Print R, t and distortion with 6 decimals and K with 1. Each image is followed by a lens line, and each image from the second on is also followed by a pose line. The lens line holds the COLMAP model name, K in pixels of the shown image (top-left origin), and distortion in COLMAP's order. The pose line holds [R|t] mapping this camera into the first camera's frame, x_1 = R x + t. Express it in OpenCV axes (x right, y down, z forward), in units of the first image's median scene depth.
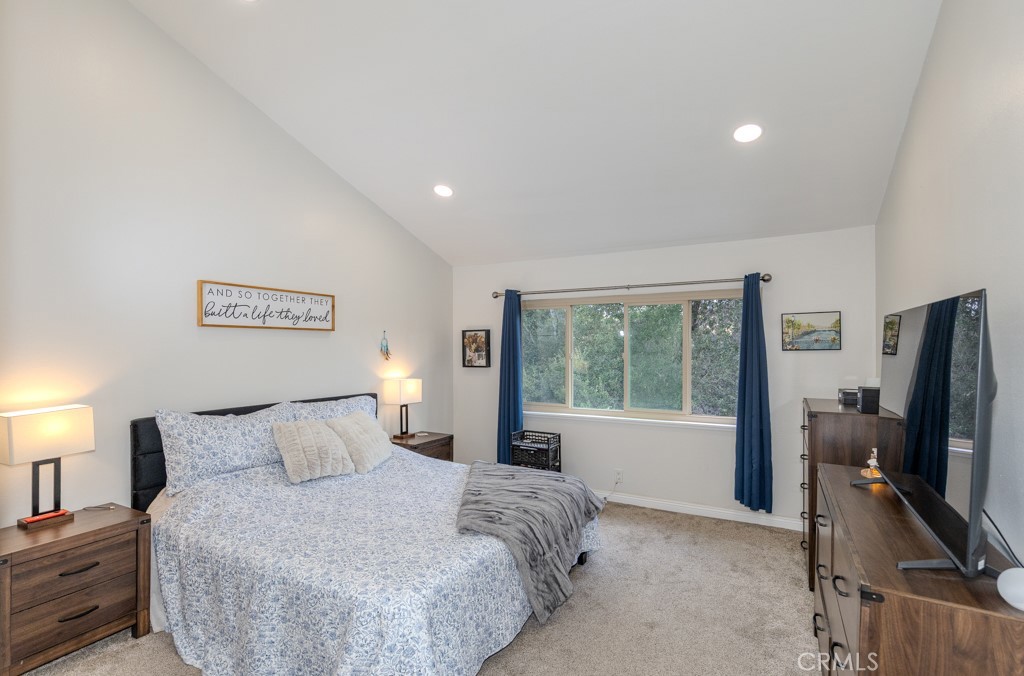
lens RADIAL K [[492.4, 0, 516.5], [0, 492.4, 343.8], [0, 0, 1]] dist [0.000202, -0.000077]
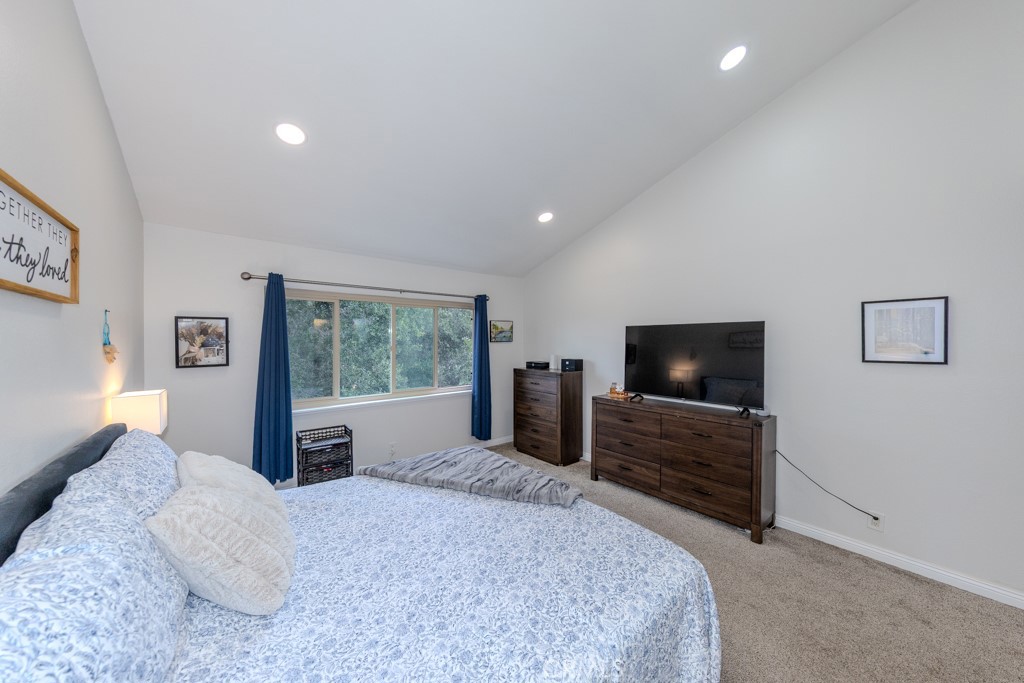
lens RADIAL K [[338.8, 0, 512.0], [0, 338.8, 341.5], [0, 0, 1]] dist [0.000386, -0.000029]
pose [[0.378119, -0.002198, 0.925755, -0.530926], [-0.003251, 0.999988, 0.003702, 0.007237], [-0.925751, -0.004410, 0.378107, 0.511778]]
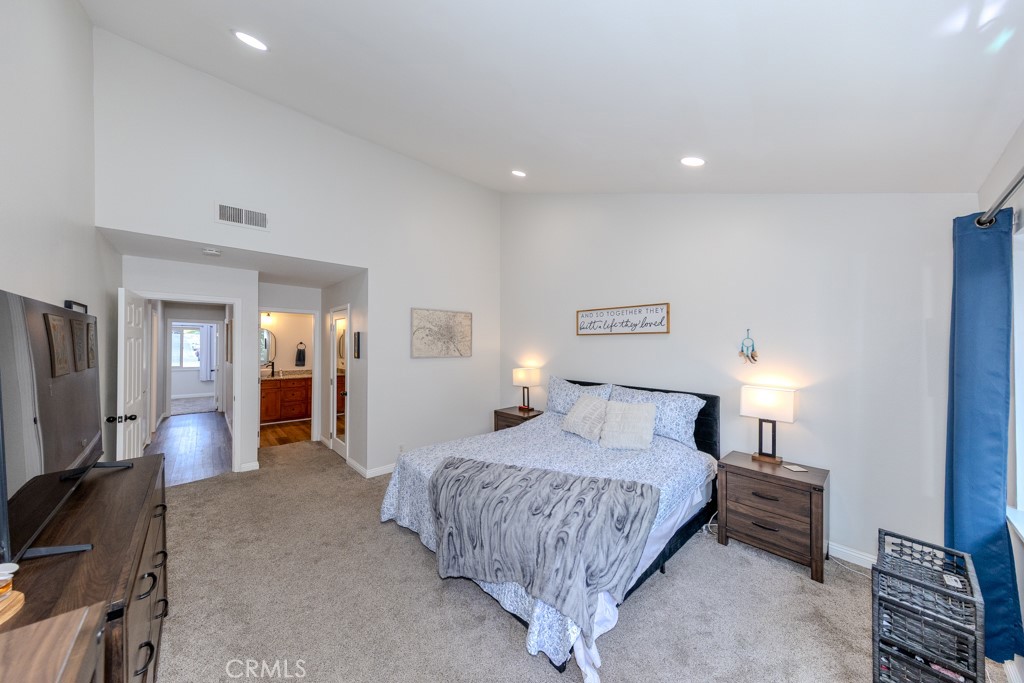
lens RADIAL K [[338.8, 0, 512.0], [0, 338.8, 341.5], [0, 0, 1]] dist [0.000386, -0.000029]
pose [[-0.335942, -0.011829, -0.941808, 0.523022], [-0.000182, 0.999922, -0.012494, 0.003211], [0.941883, -0.004026, -0.335918, 0.954063]]
